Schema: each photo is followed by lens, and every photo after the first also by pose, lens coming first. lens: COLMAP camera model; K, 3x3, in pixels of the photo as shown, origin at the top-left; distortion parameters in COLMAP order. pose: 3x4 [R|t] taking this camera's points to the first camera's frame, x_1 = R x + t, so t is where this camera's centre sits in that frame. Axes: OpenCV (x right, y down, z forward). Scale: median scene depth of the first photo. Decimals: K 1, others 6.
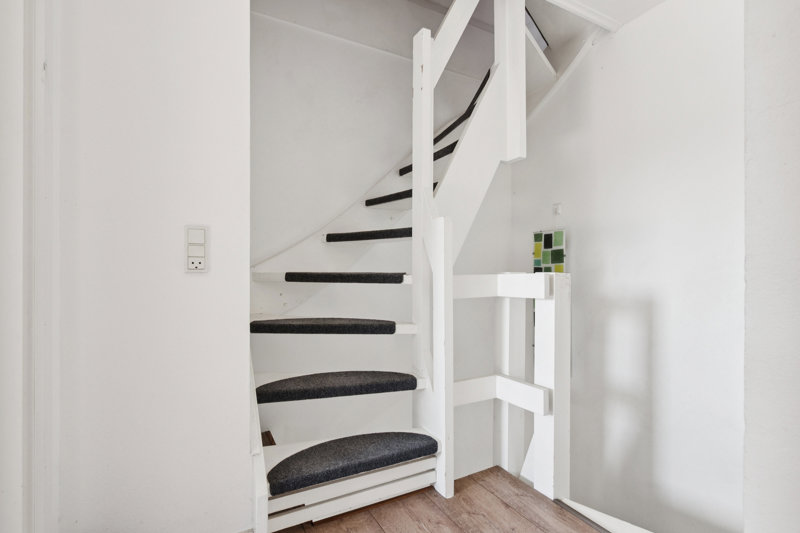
lens RADIAL K [[376.2, 0, 400.6], [0, 376.2, 271.4], [0, 0, 1]] dist [-0.001977, 0.000623]
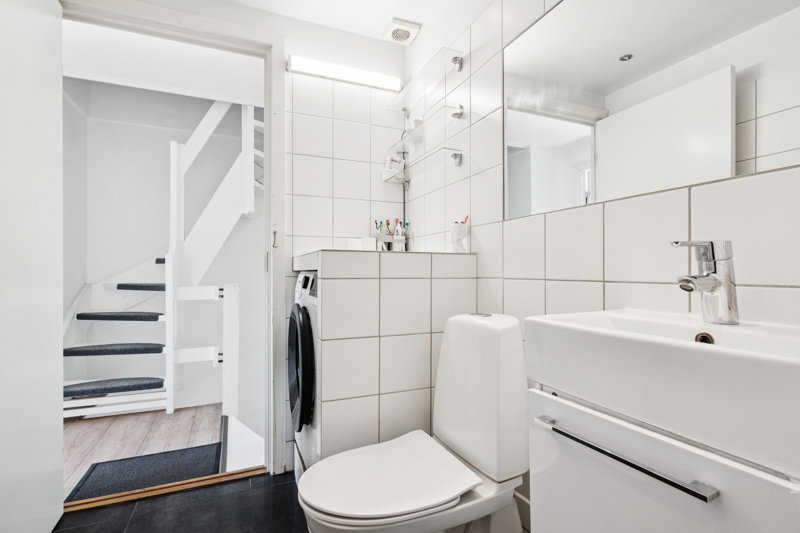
lens RADIAL K [[376.2, 0, 400.7], [0, 376.2, 268.7], [0, 0, 1]] dist [-0.001977, 0.000623]
pose [[0.995242, -0.001667, -0.097415, 1.245258], [0.000785, 0.999958, -0.009093, -0.053681], [0.097426, 0.008974, 0.995202, -0.586566]]
